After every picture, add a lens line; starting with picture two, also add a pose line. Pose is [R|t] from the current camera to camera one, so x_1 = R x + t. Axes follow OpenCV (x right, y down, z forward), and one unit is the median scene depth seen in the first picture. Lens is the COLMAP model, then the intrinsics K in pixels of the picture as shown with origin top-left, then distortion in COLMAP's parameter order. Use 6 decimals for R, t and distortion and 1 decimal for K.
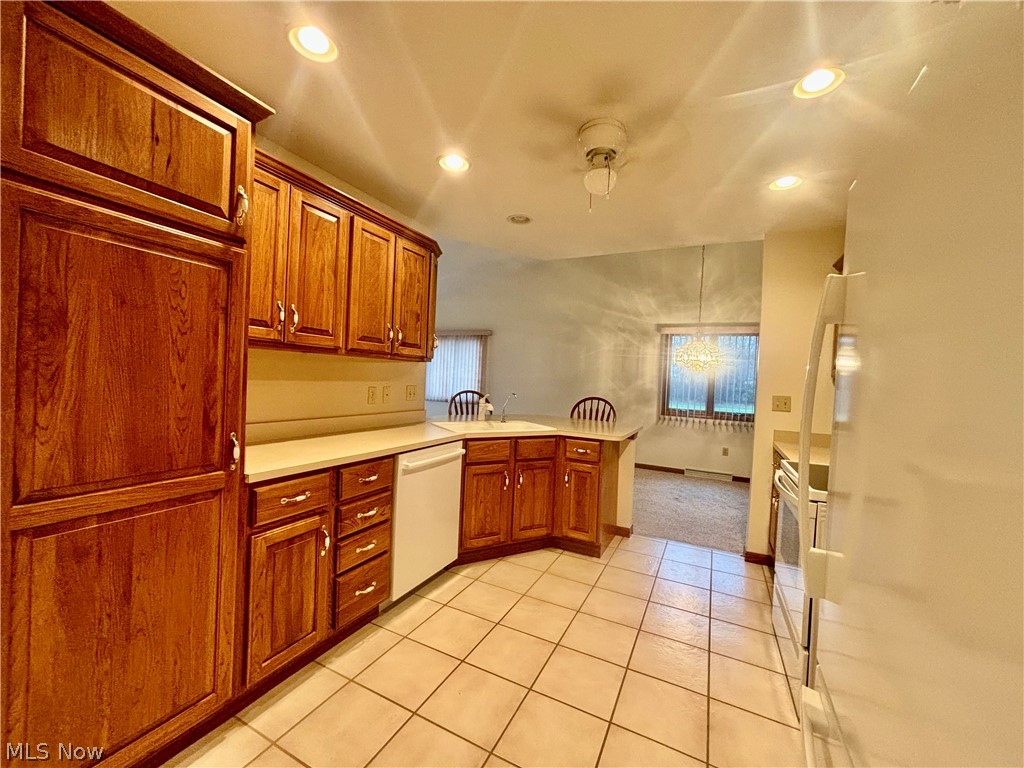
lens RADIAL K [[411.6, 0, 506.0], [0, 411.6, 384.0], [0, 0, 1]] dist [0.001302, -0.000261]
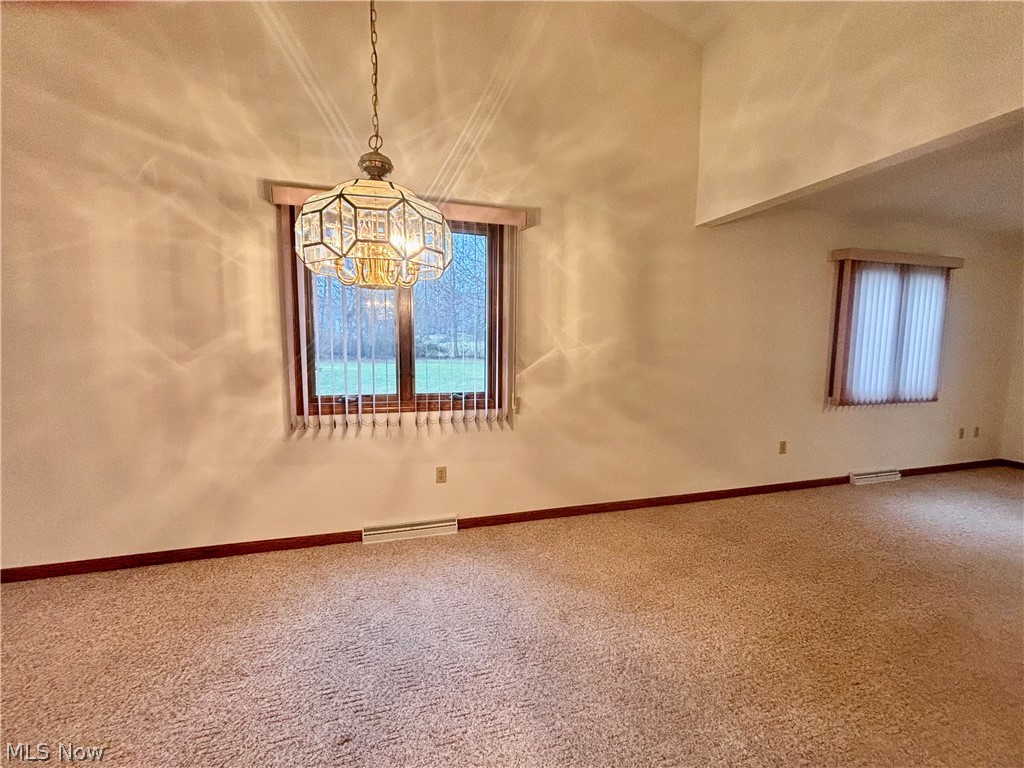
lens RADIAL K [[425.9, 0, 513.2], [0, 425.9, 382.9], [0, 0, 1]] dist [-0.000467, 0.001146]
pose [[0.729126, -0.102350, 0.676683, 0.641324], [0.036680, 0.993177, 0.110698, 0.013001], [-0.683396, -0.055893, 0.727905, 1.405619]]
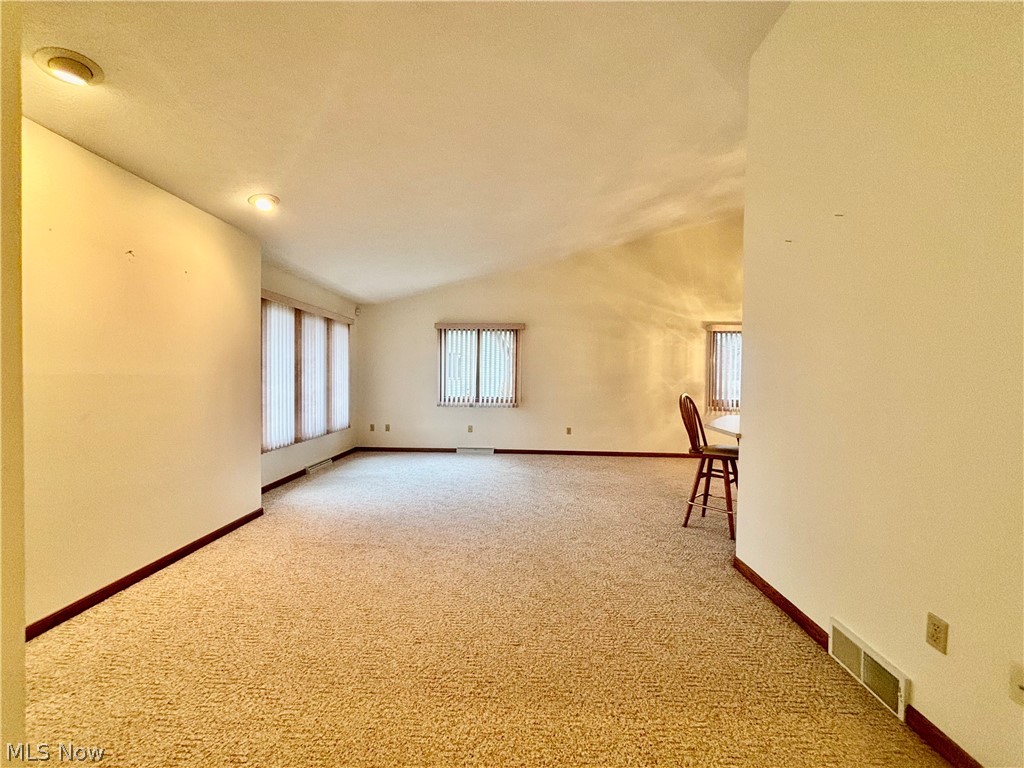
lens RADIAL K [[411.6, 0, 508.9], [0, 411.6, 384.1], [0, 0, 1]] dist [0.001302, -0.000261]
pose [[0.912658, -0.045019, 0.406237, -1.367177], [0.036533, 0.998922, 0.028624, -0.082473], [-0.407088, -0.011283, 0.913319, 0.584920]]
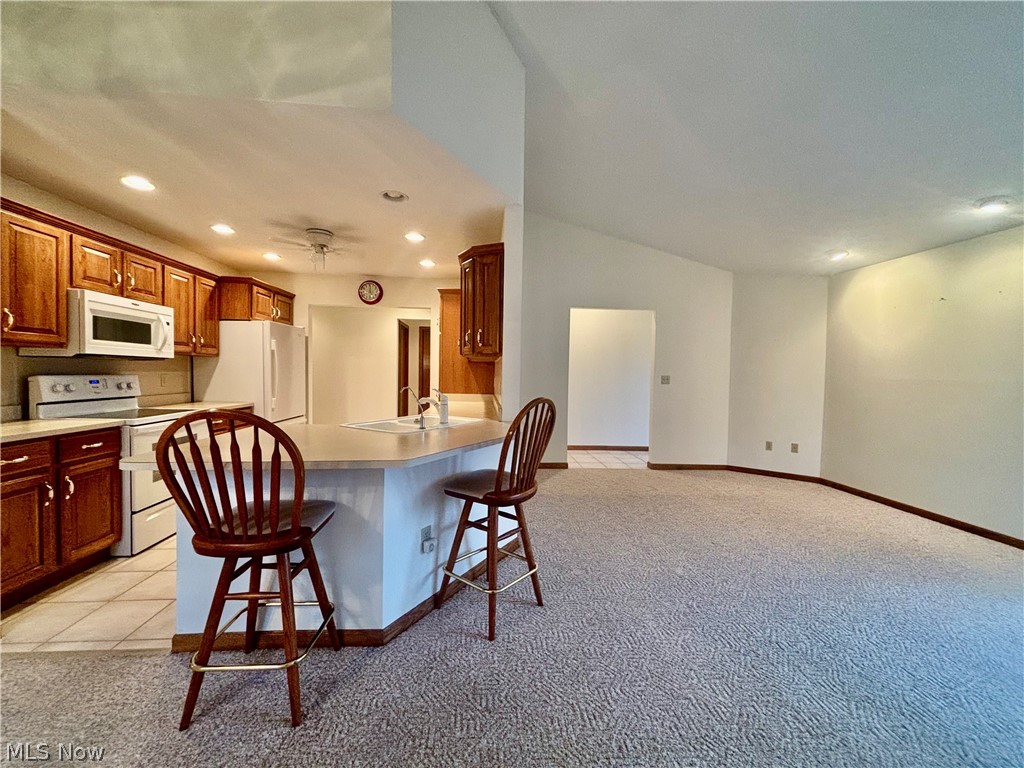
lens RADIAL K [[411.6, 0, 511.4], [0, 411.6, 384.1], [0, 0, 1]] dist [0.001302, -0.000261]
pose [[-0.858157, -0.044926, -0.511419, 0.331283], [-0.065518, 0.997602, 0.022304, -0.016186], [0.509190, 0.052648, -0.859042, 2.414442]]
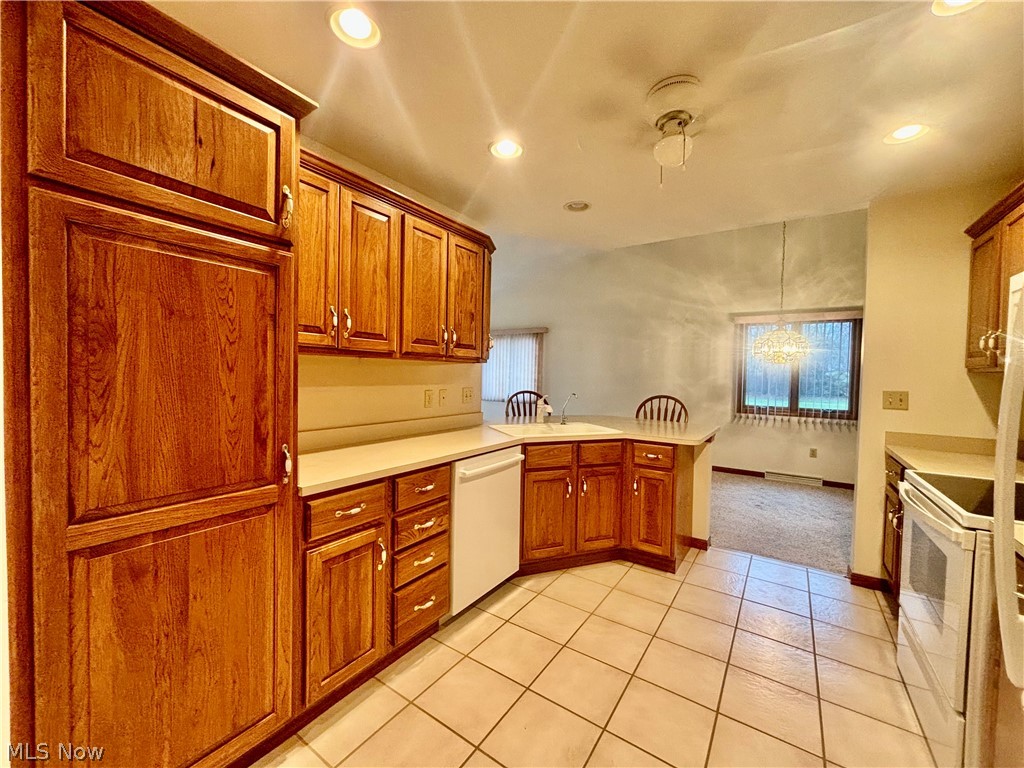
lens RADIAL K [[411.6, 0, 508.0], [0, 411.6, 384.2], [0, 0, 1]] dist [0.001302, -0.000261]
pose [[0.991064, -0.020755, -0.131763, -0.010498], [0.021602, 0.999754, 0.005004, -0.009008], [0.131627, -0.007806, 0.991269, 0.067276]]
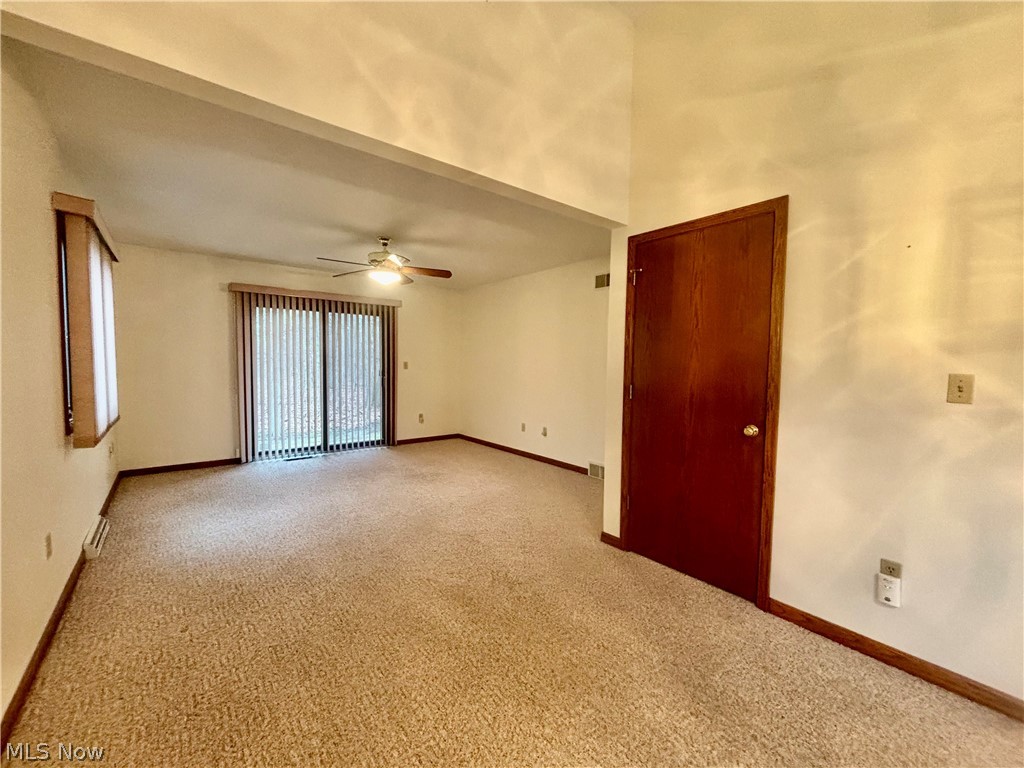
lens RADIAL K [[425.9, 0, 508.6], [0, 425.9, 382.7], [0, 0, 1]] dist [-0.000467, 0.001146]
pose [[-0.905327, -0.084853, 0.416153, 1.278901], [-0.053884, 0.994869, 0.085630, 0.030291], [-0.421284, 0.055099, -0.905254, 2.197636]]
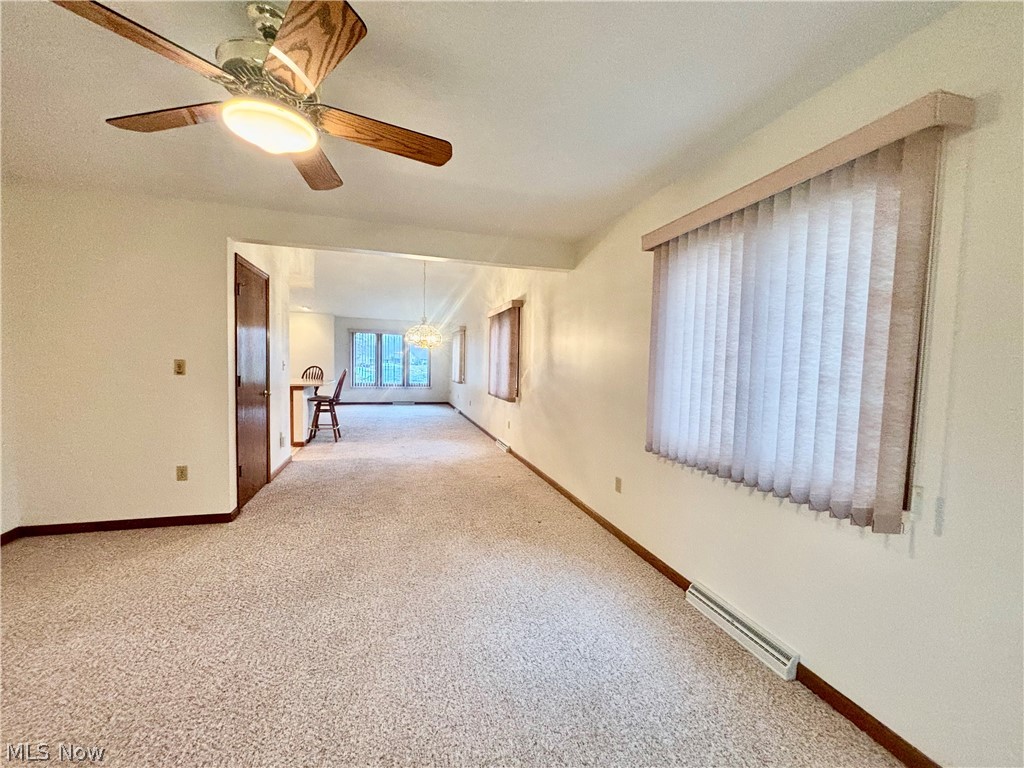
lens RADIAL K [[411.6, 0, 511.7], [0, 411.6, 383.9], [0, 0, 1]] dist [0.001302, -0.000261]
pose [[0.678230, 0.007046, -0.734816, 3.101668], [-0.004257, 0.999975, 0.005660, 0.135560], [0.734837, -0.000711, 0.678243, 0.729857]]
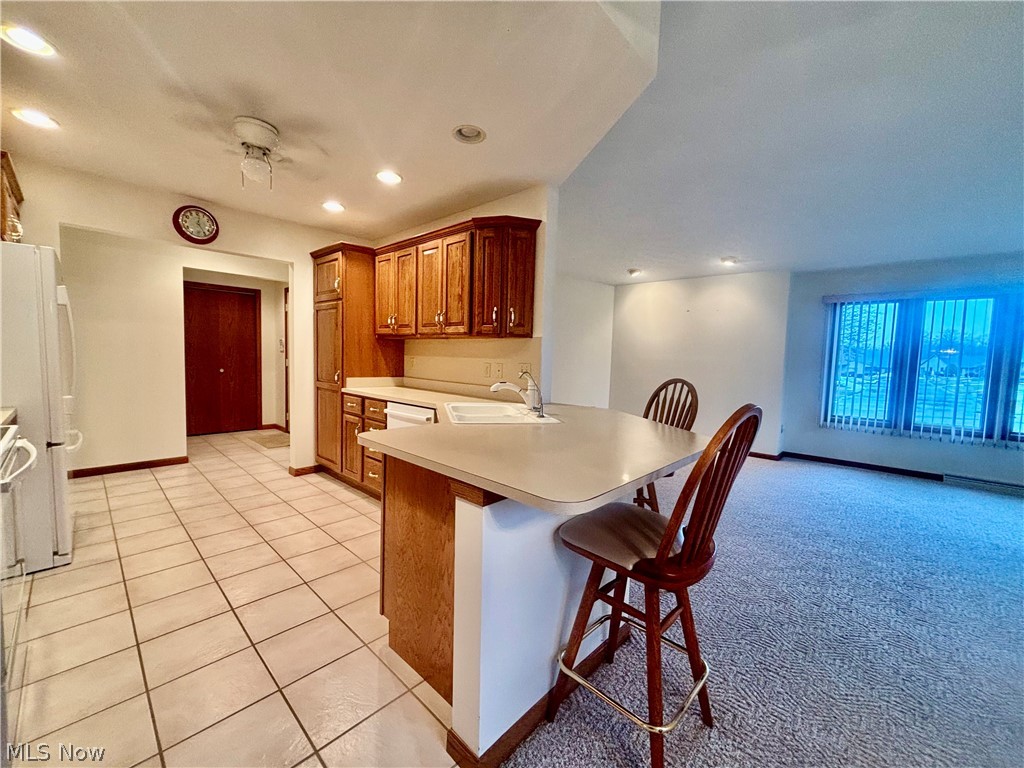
lens RADIAL K [[411.6, 0, 511.5], [0, 411.6, 386.9], [0, 0, 1]] dist [0.001302, -0.000261]
pose [[-0.281707, 0.017028, -0.959349, 0.909177], [-0.061789, 0.997445, 0.035848, 0.032966], [0.957509, 0.069376, -0.279935, 1.620812]]
